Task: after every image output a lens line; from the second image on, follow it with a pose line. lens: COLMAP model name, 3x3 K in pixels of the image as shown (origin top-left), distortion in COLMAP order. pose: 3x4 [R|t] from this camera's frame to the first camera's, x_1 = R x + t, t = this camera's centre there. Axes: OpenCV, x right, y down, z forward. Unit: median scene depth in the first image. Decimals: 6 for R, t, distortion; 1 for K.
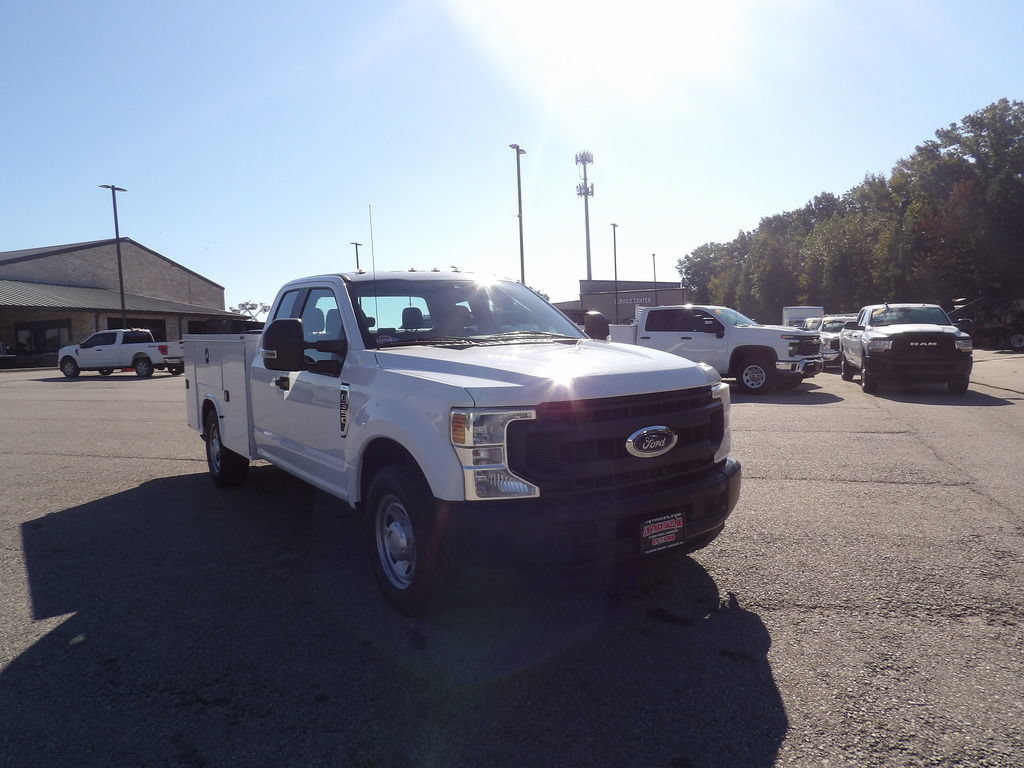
lens RADIAL K [[734.1, 0, 519.7], [0, 734.1, 387.5], [0, 0, 1]] dist [-0.040976, 0.052453]
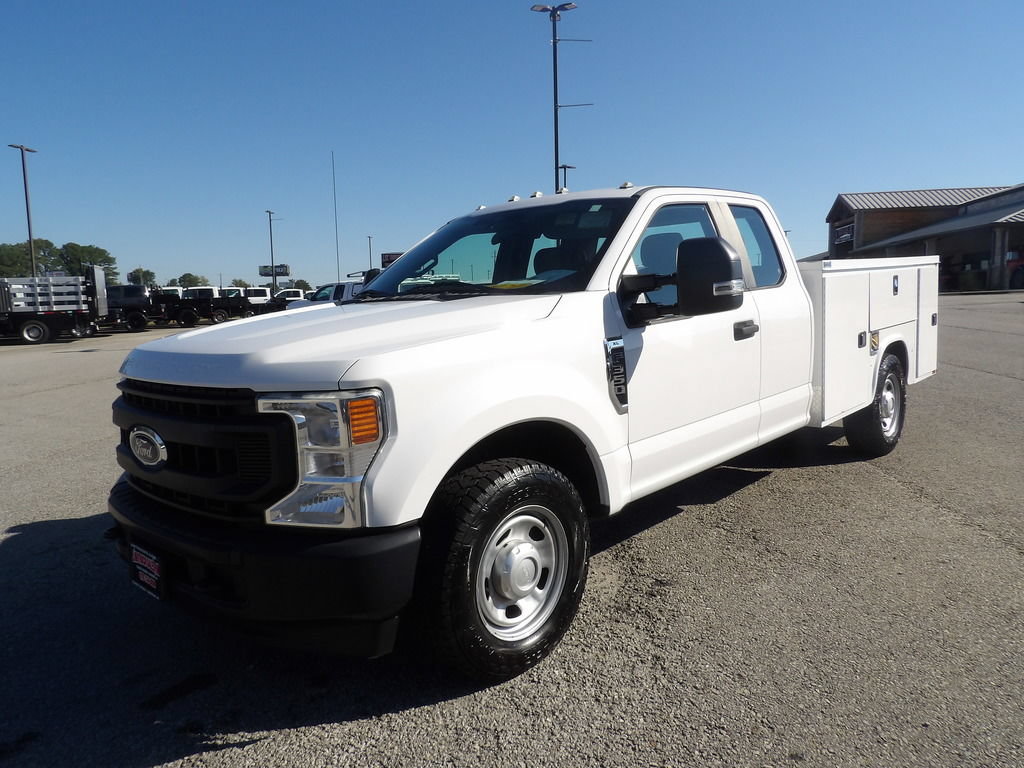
lens RADIAL K [[734.1, 0, 510.5], [0, 734.1, 385.9], [0, 0, 1]] dist [-0.040976, 0.052453]
pose [[0.201948, 0.150159, -0.967817, 0.119038], [-0.038342, 0.988632, 0.145388, -0.013562], [0.978645, 0.007747, 0.205410, 0.150412]]
